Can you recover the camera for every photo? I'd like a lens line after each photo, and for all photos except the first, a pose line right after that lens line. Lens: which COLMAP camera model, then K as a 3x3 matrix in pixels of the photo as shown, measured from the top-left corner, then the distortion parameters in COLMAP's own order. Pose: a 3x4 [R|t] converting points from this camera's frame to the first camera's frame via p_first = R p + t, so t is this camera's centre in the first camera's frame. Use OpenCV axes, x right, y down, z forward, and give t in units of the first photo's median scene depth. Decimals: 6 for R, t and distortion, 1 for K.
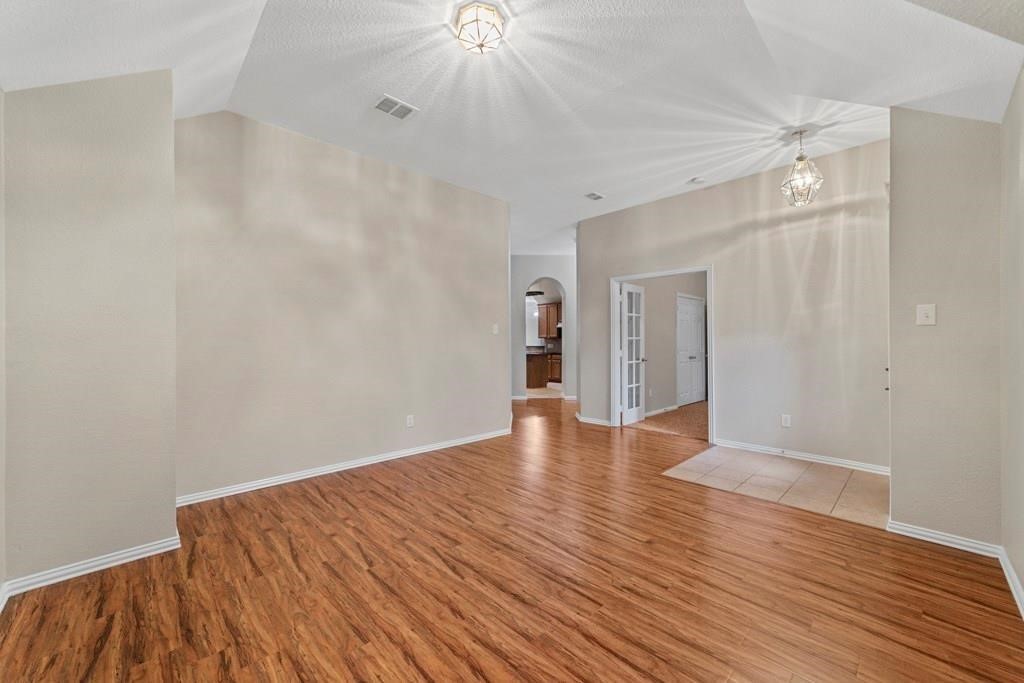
lens RADIAL K [[397.0, 0, 512.0], [0, 397.0, 341.5], [0, 0, 1]] dist [-0.016533, 0.007812]
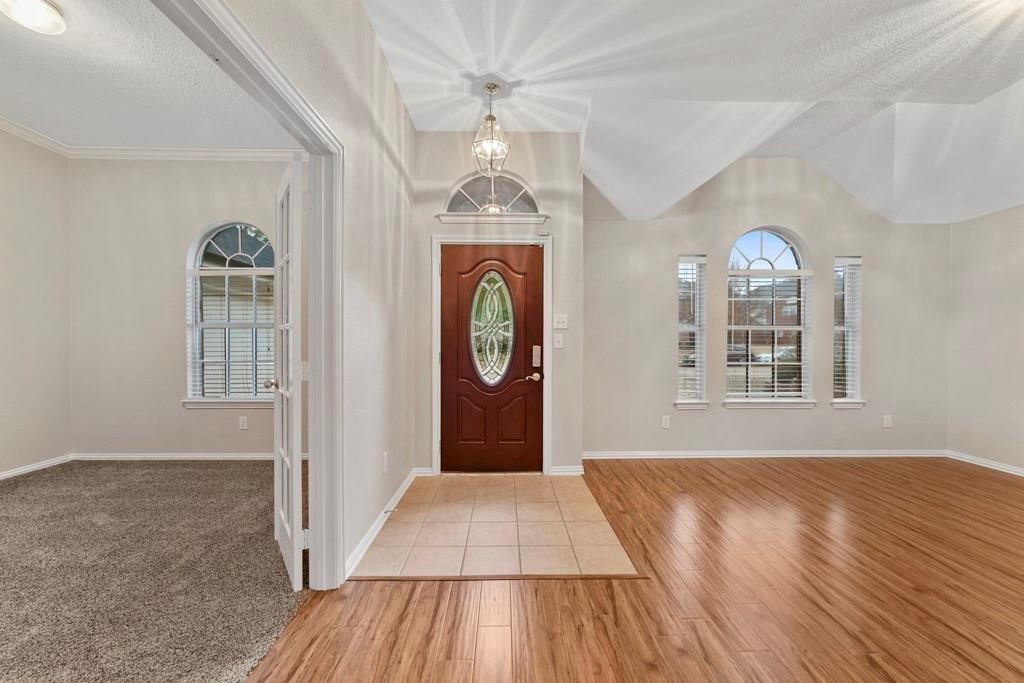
lens RADIAL K [[390.9, 0, 512.6], [0, 390.9, 344.2], [0, 0, 1]] dist [-0.015618, 0.008252]
pose [[-0.731795, -0.006824, 0.681491, 0.185483], [-0.005802, 0.999976, 0.003783, 0.011600], [-0.681500, -0.001186, -0.731817, 2.154687]]
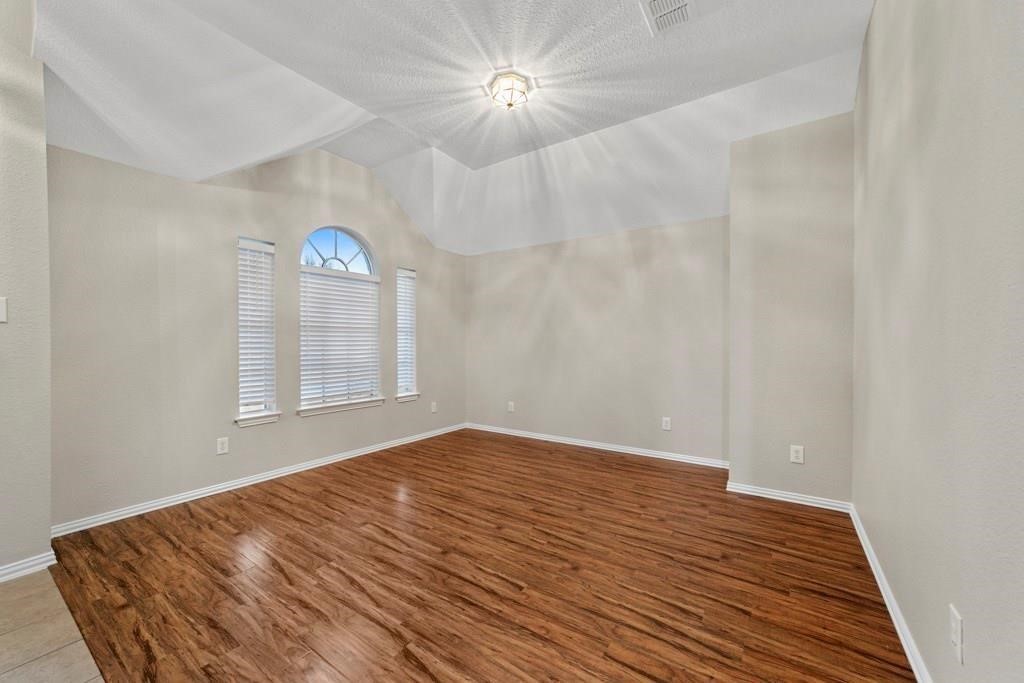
lens RADIAL K [[397.0, 0, 512.0], [0, 397.0, 341.5], [0, 0, 1]] dist [-0.016533, 0.007812]
pose [[-0.980895, 0.002315, -0.194525, 0.145107], [0.004154, 0.999950, -0.009046, 0.011099], [0.194494, -0.009682, -0.980856, 1.995301]]
